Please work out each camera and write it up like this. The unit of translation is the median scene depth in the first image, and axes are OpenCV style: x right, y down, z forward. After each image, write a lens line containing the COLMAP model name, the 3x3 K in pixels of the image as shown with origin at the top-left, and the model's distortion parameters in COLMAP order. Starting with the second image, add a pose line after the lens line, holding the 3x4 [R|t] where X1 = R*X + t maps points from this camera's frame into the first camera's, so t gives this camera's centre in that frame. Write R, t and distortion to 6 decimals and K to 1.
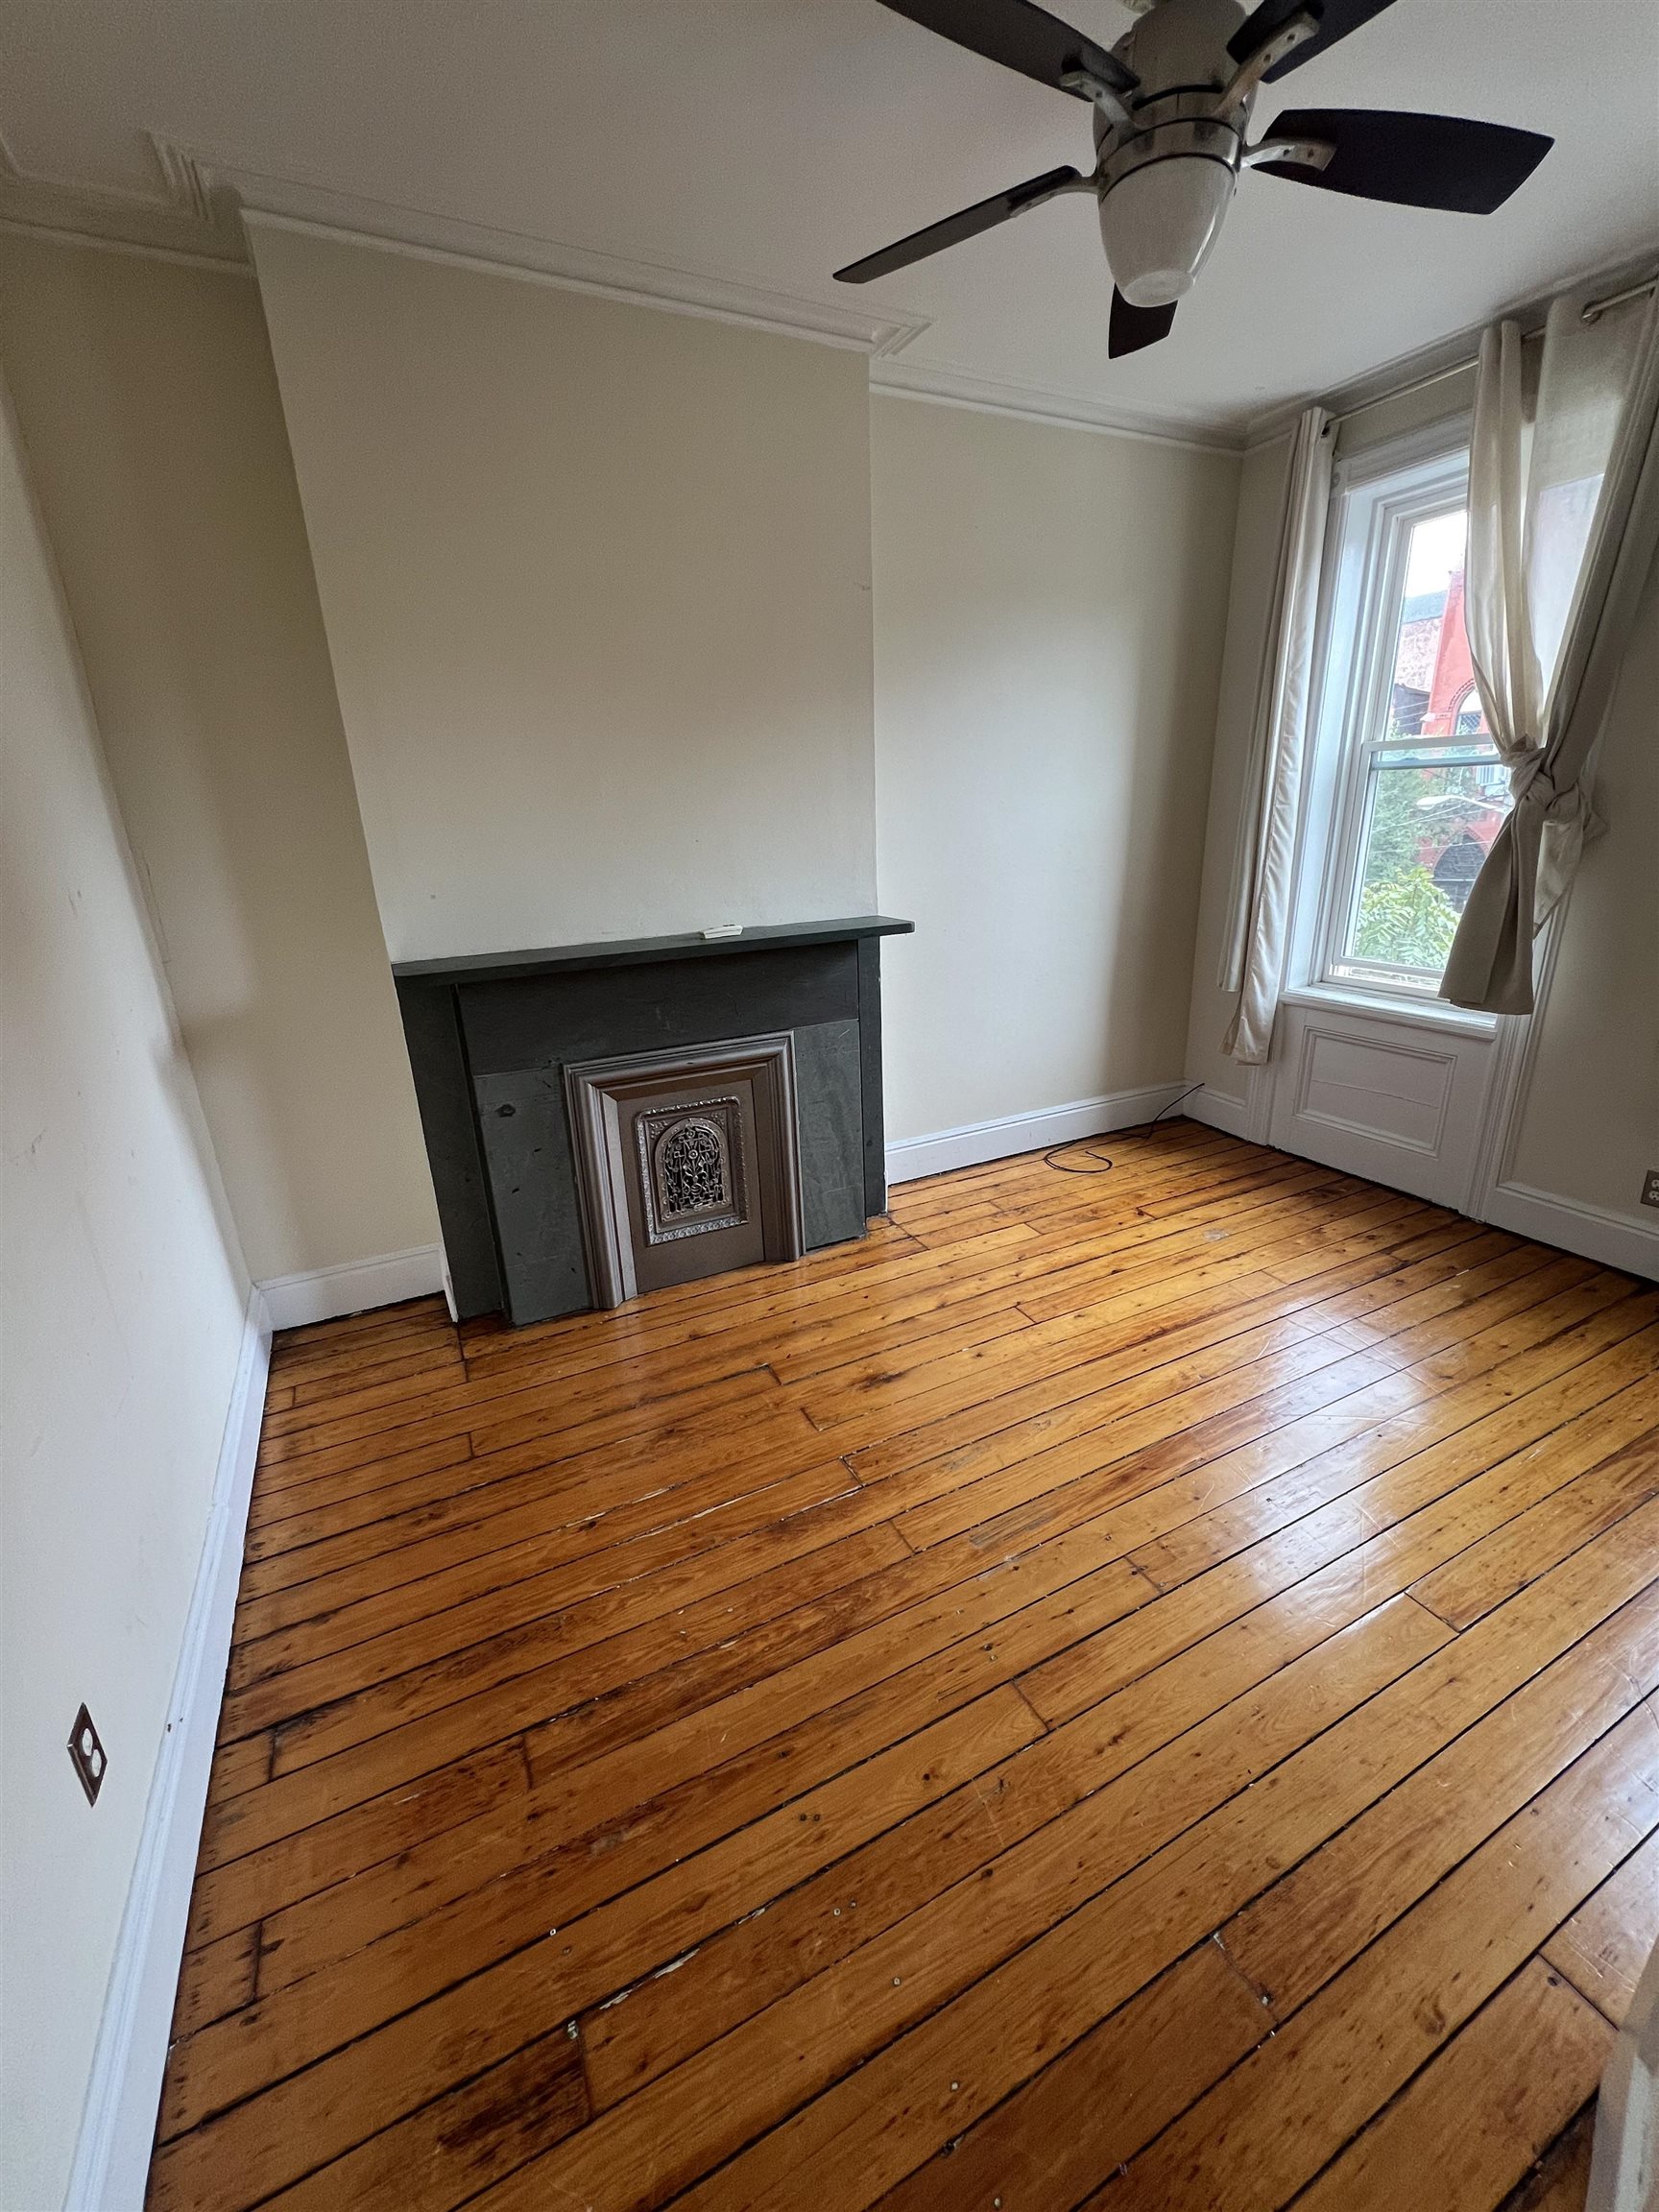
lens RADIAL K [[884.1, 0, 829.8], [0, 884.1, 1099.2], [0, 0, 1]] dist [-0.001535, -0.000255]
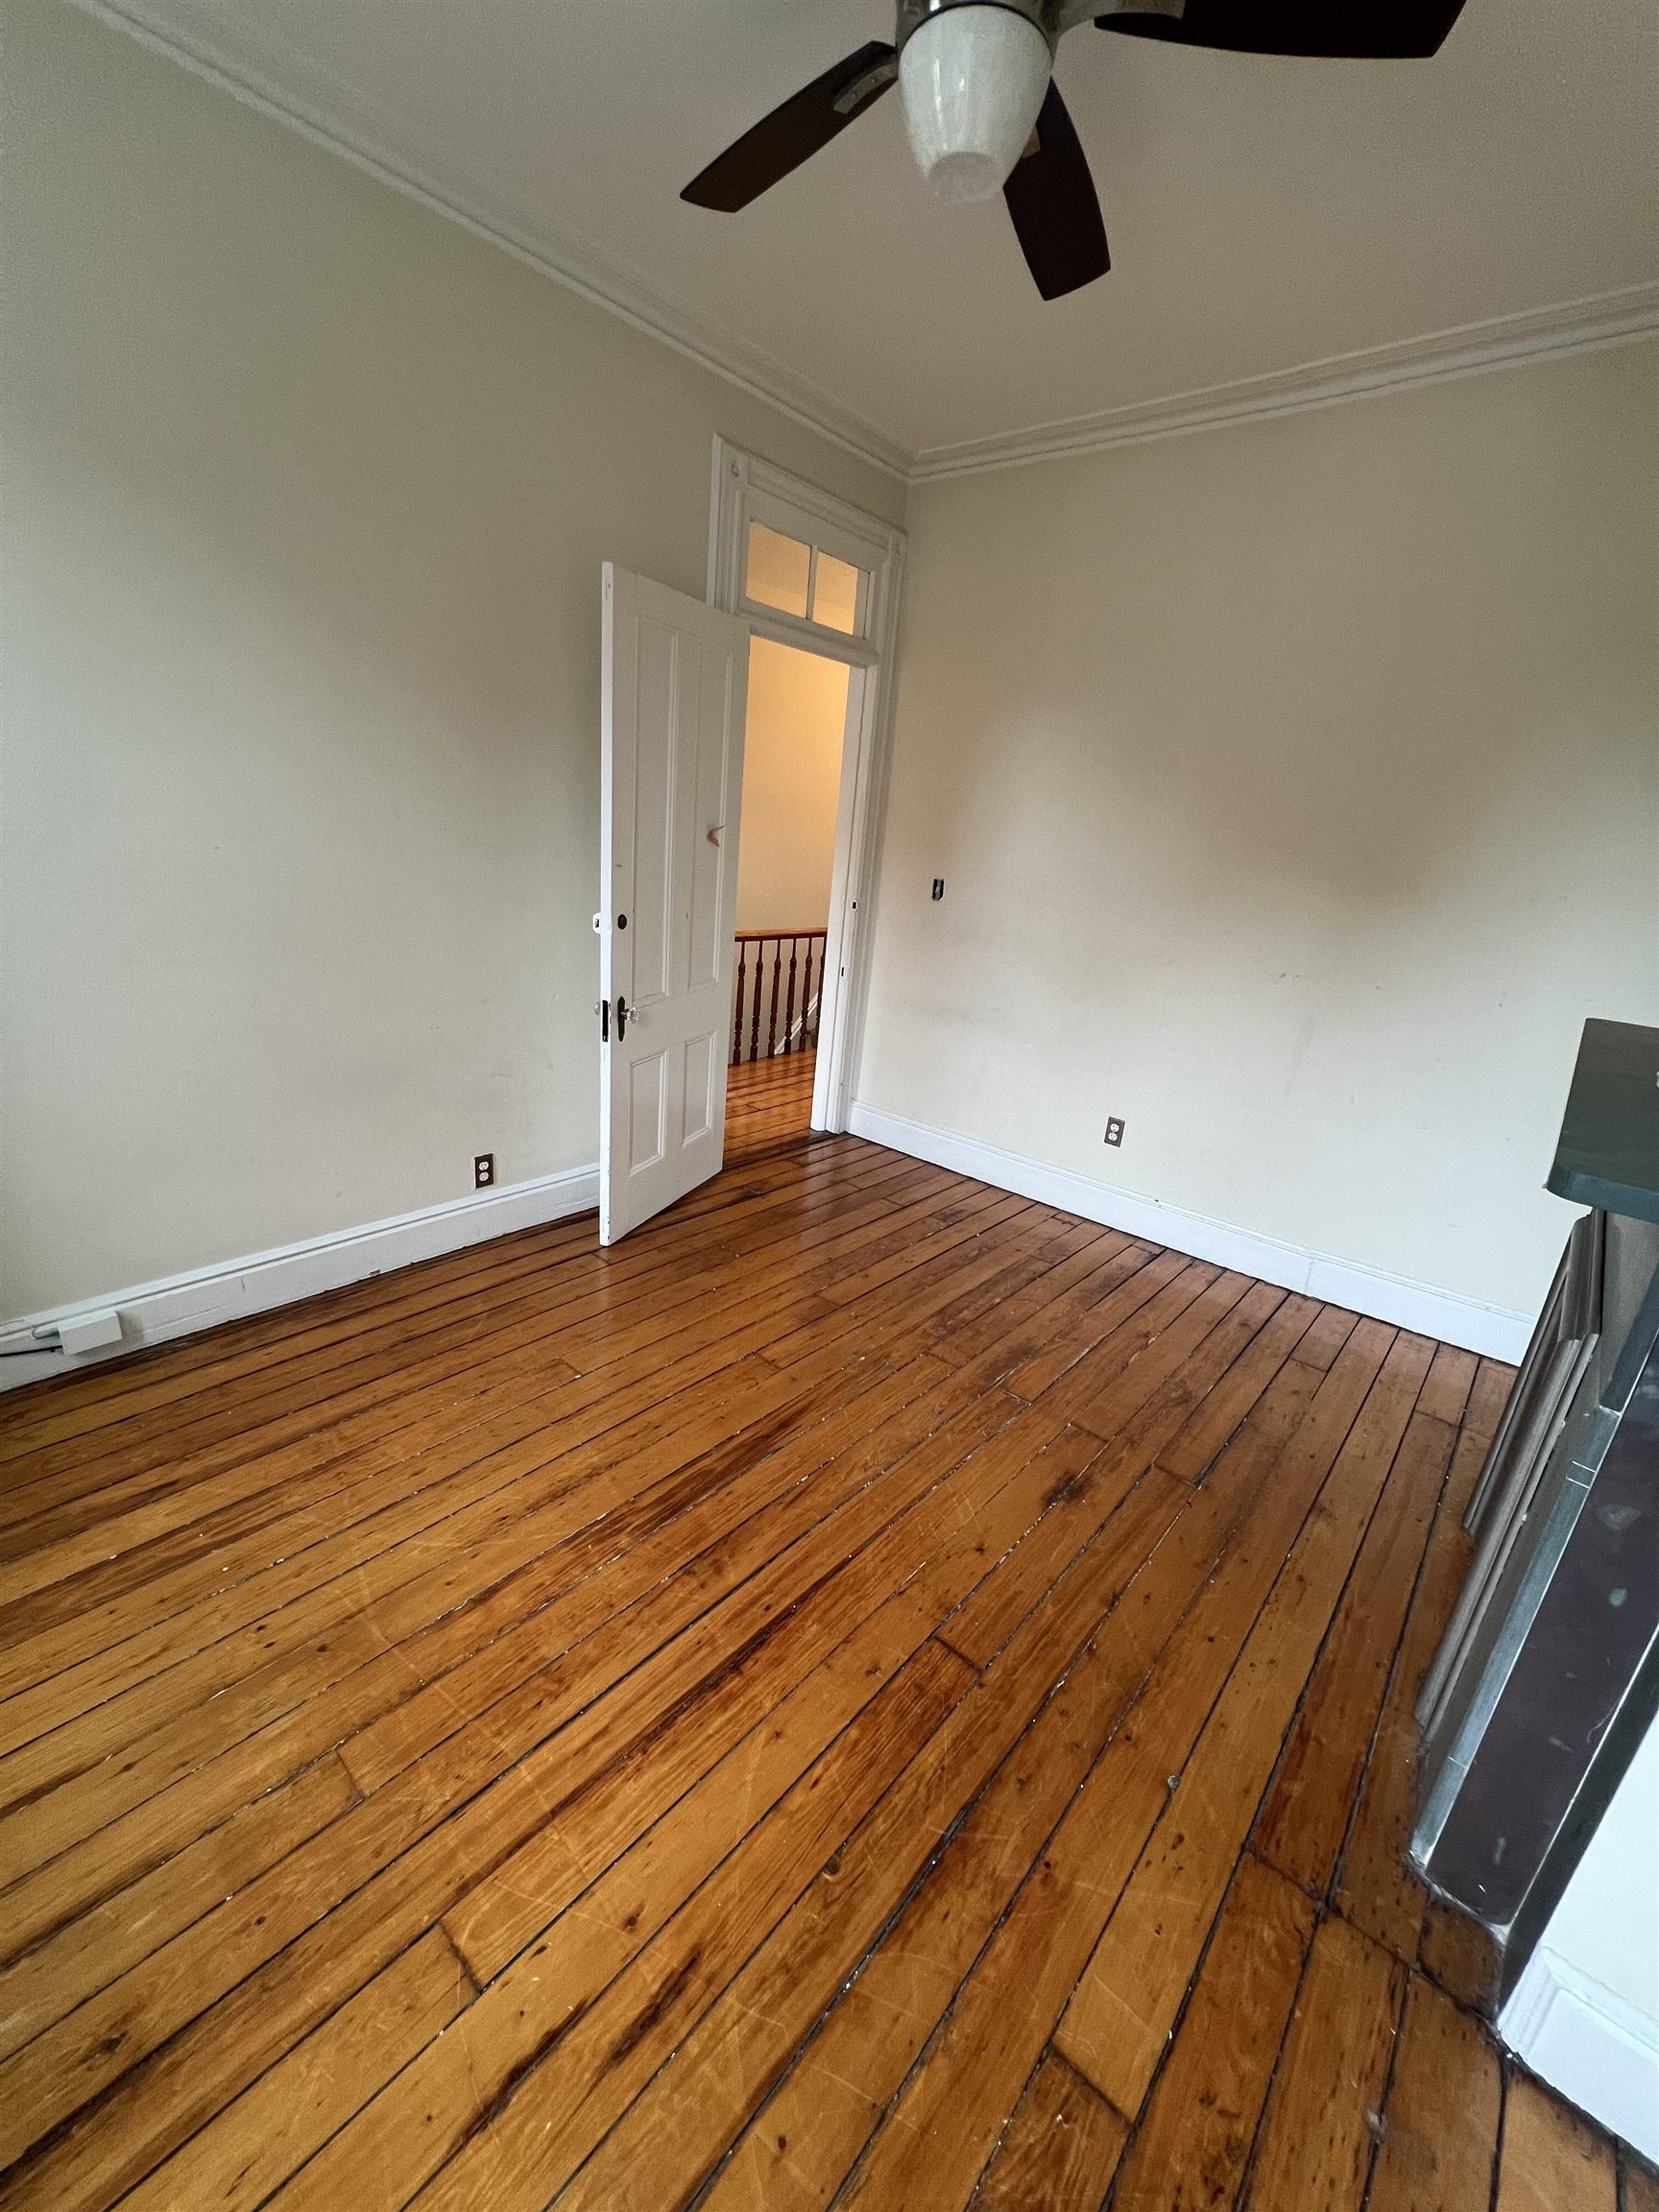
lens RADIAL K [[885.8, 0, 829.7], [0, 885.8, 1099.7], [0, 0, 1]] dist [-0.002291, -0.000060]
pose [[-0.922816, 0.072405, -0.378377, 0.637288], [-0.171536, 0.802213, 0.571865, -0.486201], [0.344945, 0.592631, -0.727874, 1.512179]]
